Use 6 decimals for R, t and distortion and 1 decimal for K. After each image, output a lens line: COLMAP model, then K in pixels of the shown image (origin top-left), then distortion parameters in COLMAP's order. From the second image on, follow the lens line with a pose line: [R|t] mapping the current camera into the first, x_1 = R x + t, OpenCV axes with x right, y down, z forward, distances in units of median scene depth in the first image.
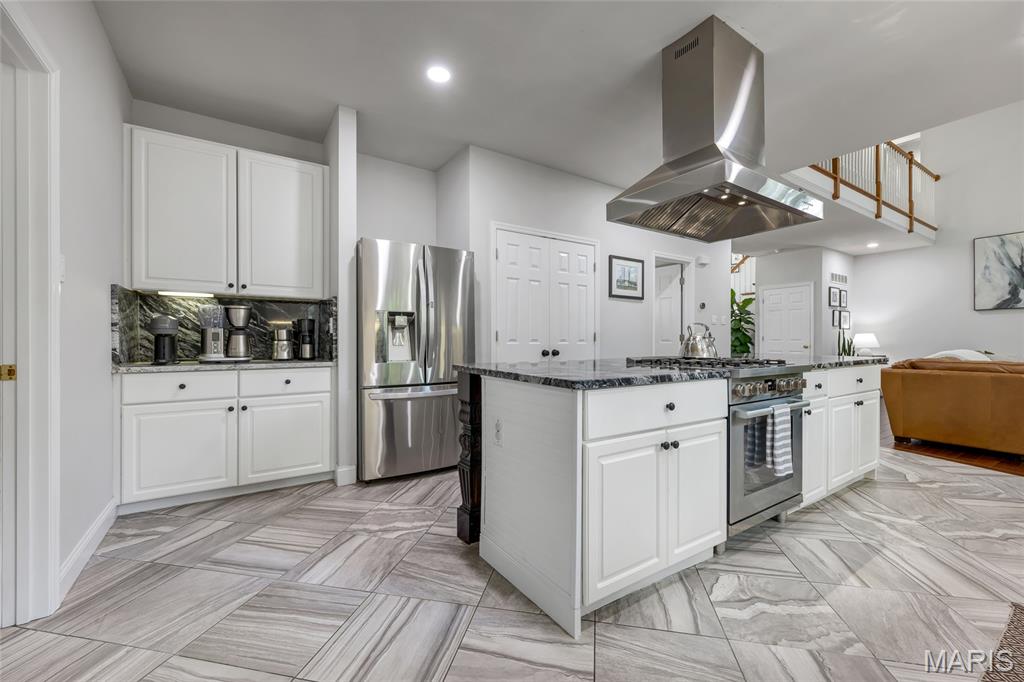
lens RADIAL K [[419.0, 0, 504.3], [0, 419.0, 340.5], [0, 0, 1]] dist [0.001455, -0.000412]
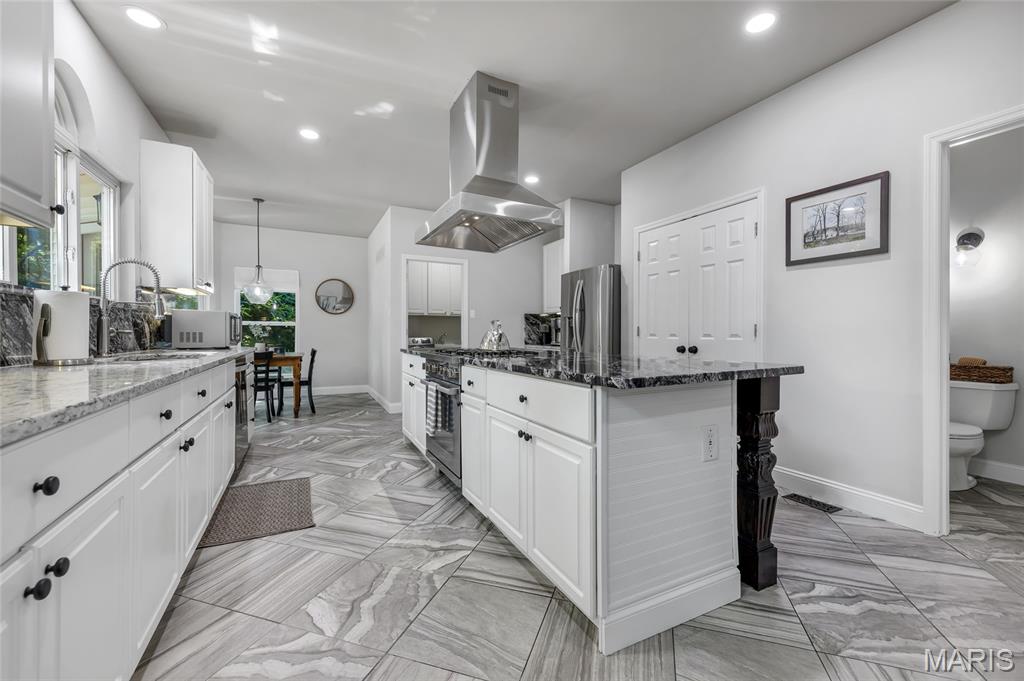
lens RADIAL K [[417.7, 0, 520.8], [0, 417.7, 336.2], [0, 0, 1]] dist [-0.000095, -0.000227]
pose [[-0.099395, 0.003039, -0.995043, 1.043149], [0.000563, 0.999995, 0.002998, -0.000333], [0.995048, -0.000263, -0.099396, 0.752875]]
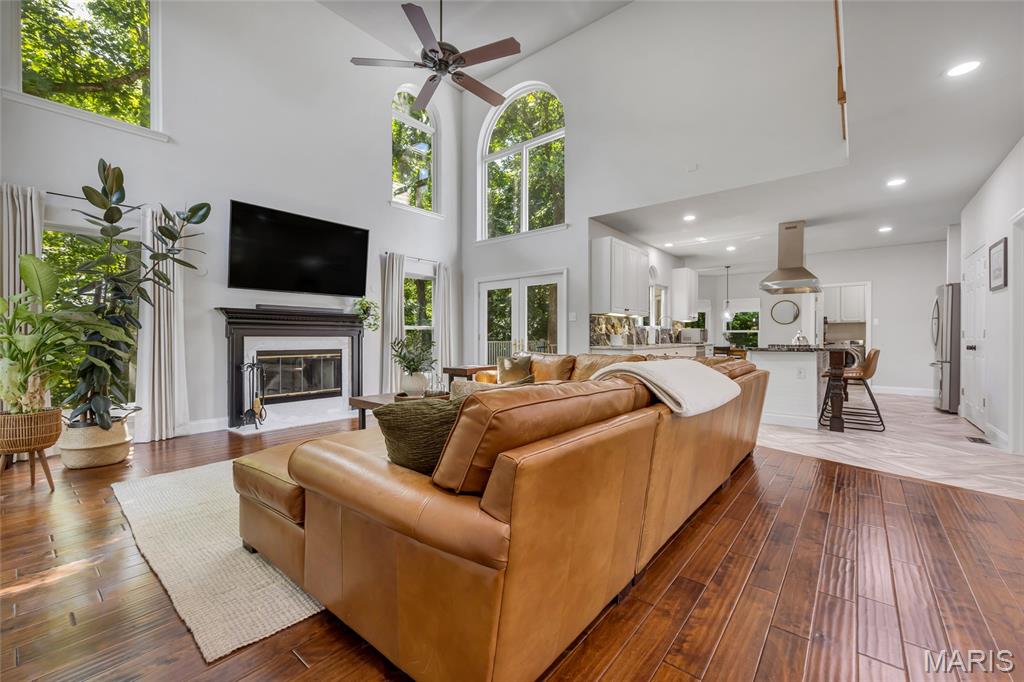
lens RADIAL K [[419.0, 0, 504.3], [0, 419.0, 340.5], [0, 0, 1]] dist [0.001455, -0.000412]
pose [[-0.956306, 0.001624, -0.292363, 1.813231], [-0.000706, 0.999969, 0.007864, 0.000272], [0.292367, 0.007726, -0.956275, 1.805146]]
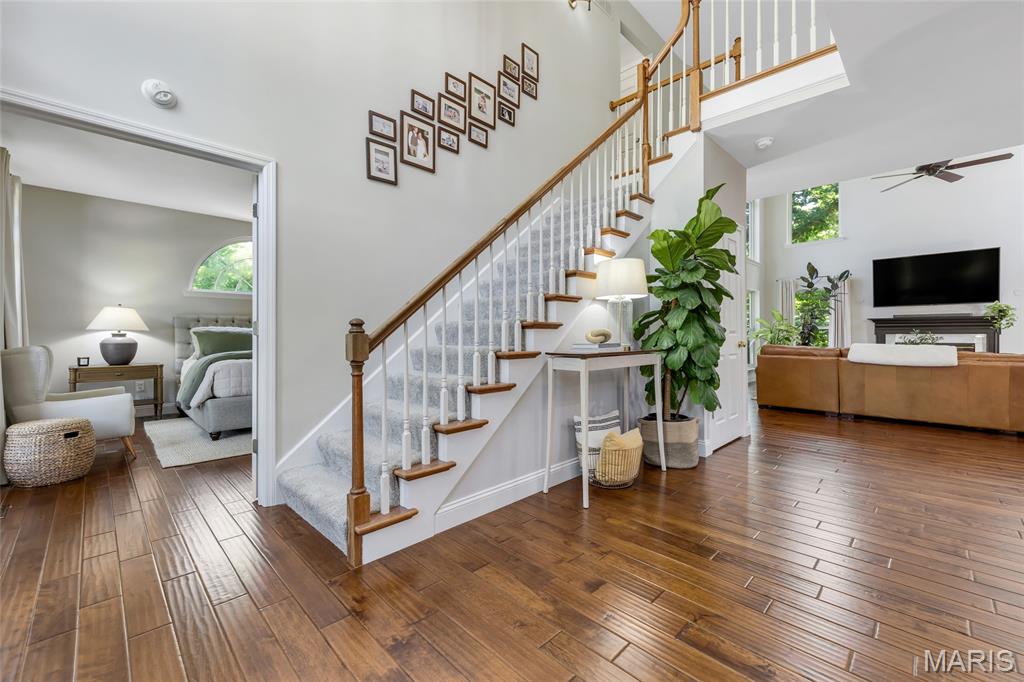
lens RADIAL K [[429.1, 0, 504.6], [0, 429.1, 334.5], [0, 0, 1]] dist [0.000852, -0.000345]
pose [[-0.189496, 0.000732, 0.981881, 0.431819], [0.000236, 1.000000, -0.000700, 0.002948], [-0.981882, 0.000099, -0.189496, 2.713393]]
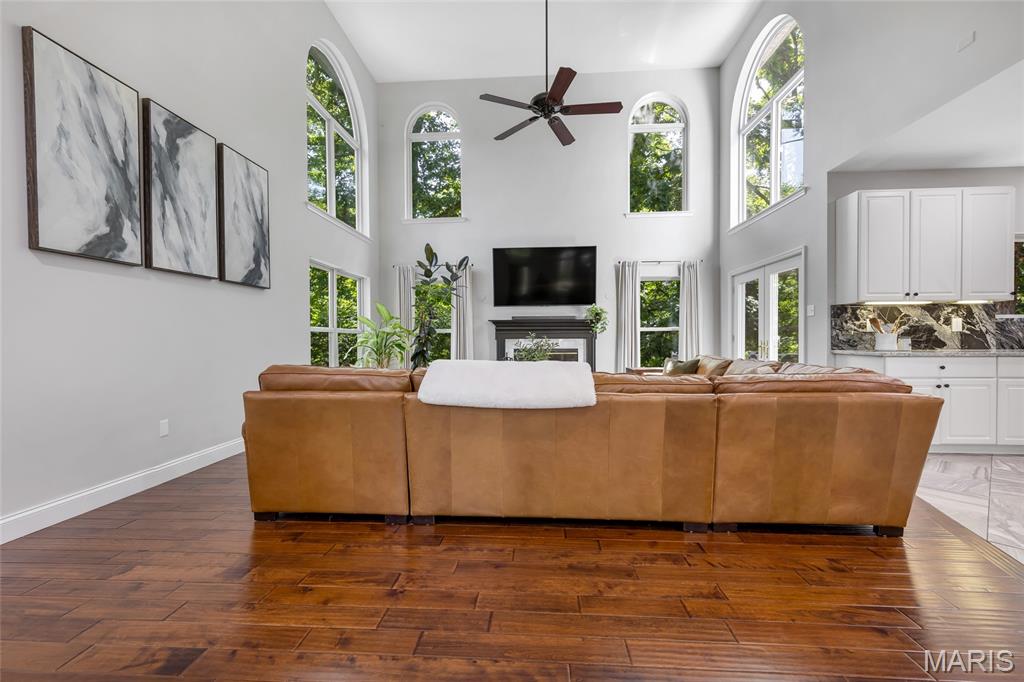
lens RADIAL K [[420.3, 0, 521.0], [0, 420.3, 344.5], [0, 0, 1]] dist [0.001110, -0.000187]
pose [[-0.802814, -0.002689, 0.596223, 1.077274], [0.004622, 0.999932, 0.010734, 0.002969], [-0.596211, 0.011373, -0.802747, 1.807130]]
